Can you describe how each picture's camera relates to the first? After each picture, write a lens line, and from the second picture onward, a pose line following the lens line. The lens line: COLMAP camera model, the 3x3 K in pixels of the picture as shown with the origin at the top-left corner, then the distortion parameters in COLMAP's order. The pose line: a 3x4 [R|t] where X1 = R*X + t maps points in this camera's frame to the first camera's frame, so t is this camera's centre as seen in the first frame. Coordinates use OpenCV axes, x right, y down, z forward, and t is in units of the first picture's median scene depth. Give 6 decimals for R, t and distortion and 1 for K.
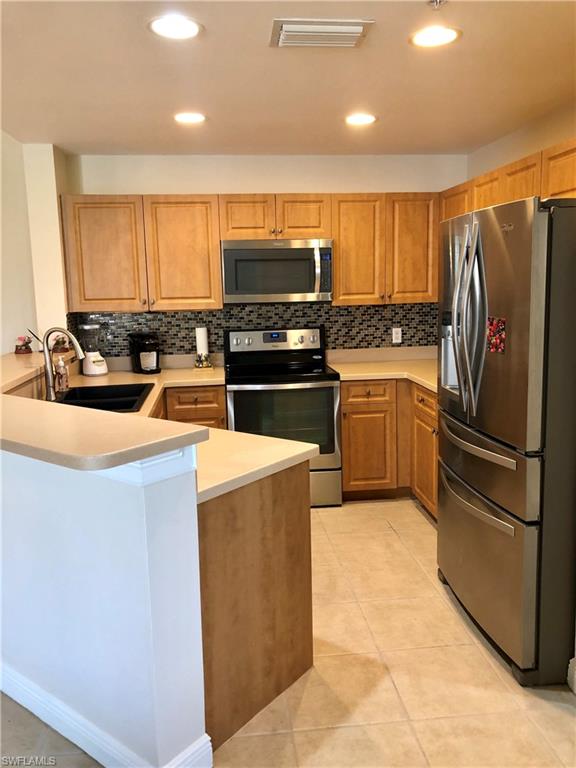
lens RADIAL K [[622.4, 0, 289.5], [0, 622.4, 376.7], [0, 0, 1]] dist [0.111836, -0.231654]
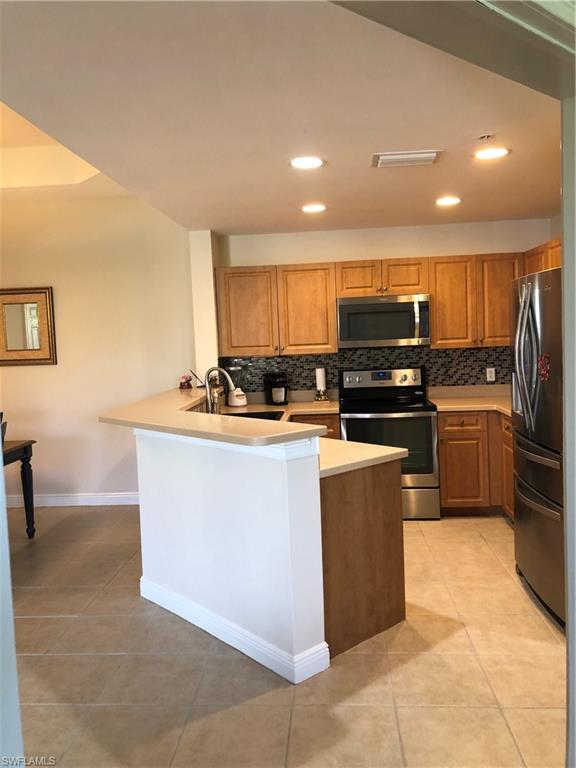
lens RADIAL K [[626.5, 0, 284.1], [0, 626.5, 371.0], [0, 0, 1]] dist [0.051772, -0.073932]
pose [[0.981213, -0.005638, -0.192846, 0.026453], [-0.010838, 0.996383, -0.084277, 0.032429], [0.192624, 0.084784, 0.977603, -0.222546]]
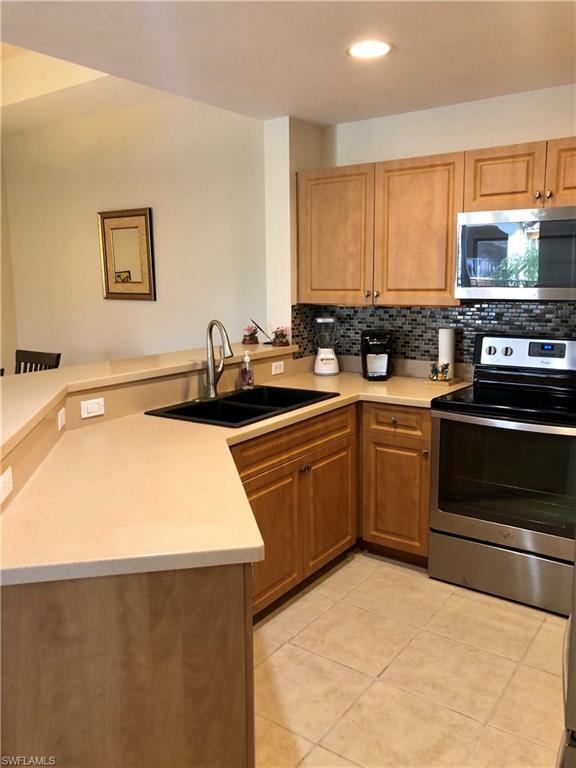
lens RADIAL K [[627.3, 0, 285.7], [0, 627.3, 378.3], [0, 0, 1]] dist [0.032994, -0.017492]
pose [[0.741333, 0.122493, -0.659864, 0.245897], [-0.105669, 0.992243, 0.065478, -0.051036], [0.662766, 0.021186, 0.748526, 0.305769]]
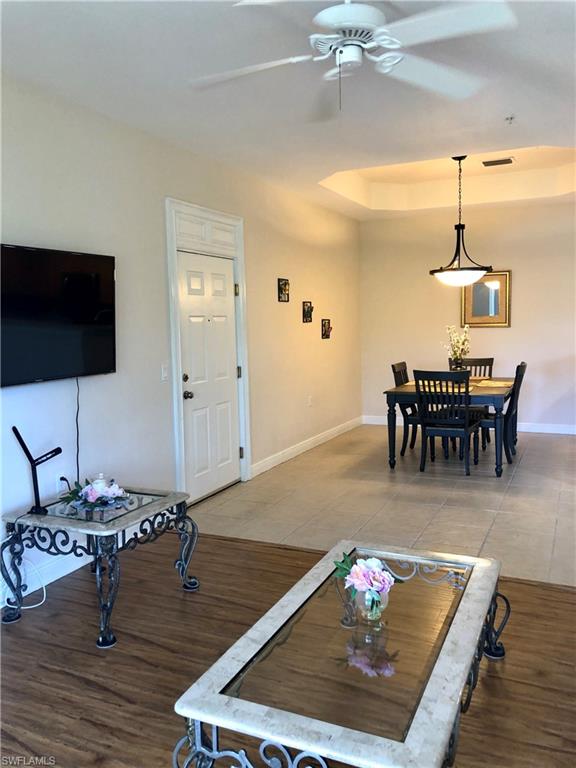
lens RADIAL K [[622.4, 0, 289.5], [0, 622.4, 376.7], [0, 0, 1]] dist [0.111836, -0.231654]
pose [[0.854867, 0.048839, -0.516543, -0.305989], [-0.072129, 0.997080, -0.025098, 0.150266], [0.513809, 0.058713, 0.855893, -0.914692]]
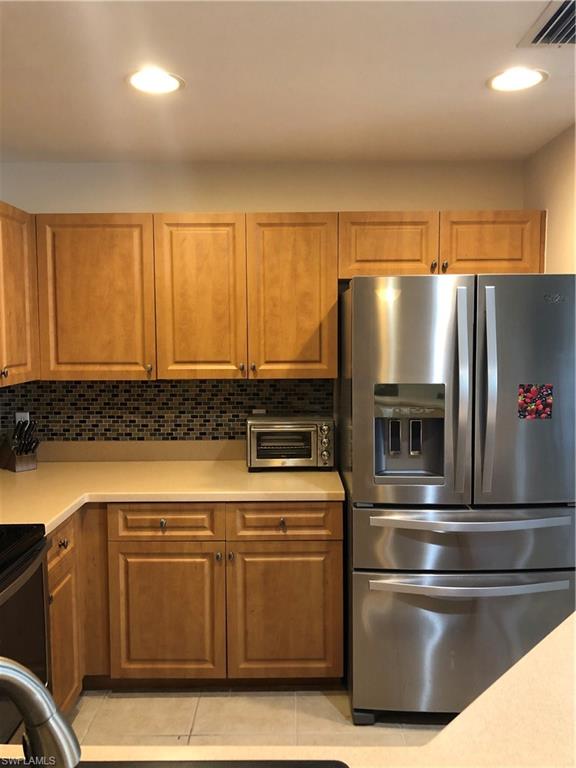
lens RADIAL K [[627.3, 0, 285.7], [0, 627.3, 378.3], [0, 0, 1]] dist [0.032994, -0.017492]
pose [[0.123952, -0.056159, 0.990698, -0.394241], [0.153099, 0.987525, 0.036824, -0.110330], [-0.980406, 0.147110, 0.131003, 0.692474]]
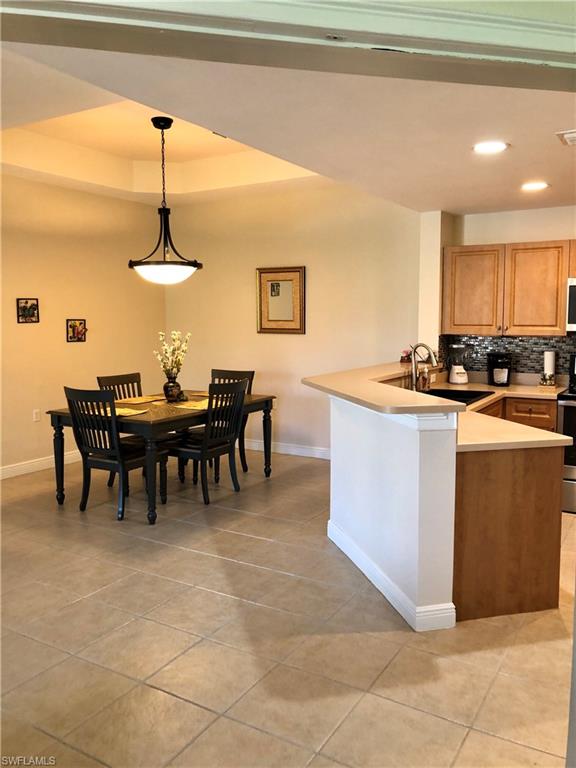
lens RADIAL K [[626.5, 0, 284.1], [0, 626.5, 371.0], [0, 0, 1]] dist [0.051772, -0.073932]
pose [[0.784055, 0.073884, -0.616279, 0.209573], [-0.105917, 0.994253, -0.015554, 0.030086], [0.611588, 0.077470, 0.787375, -0.239862]]
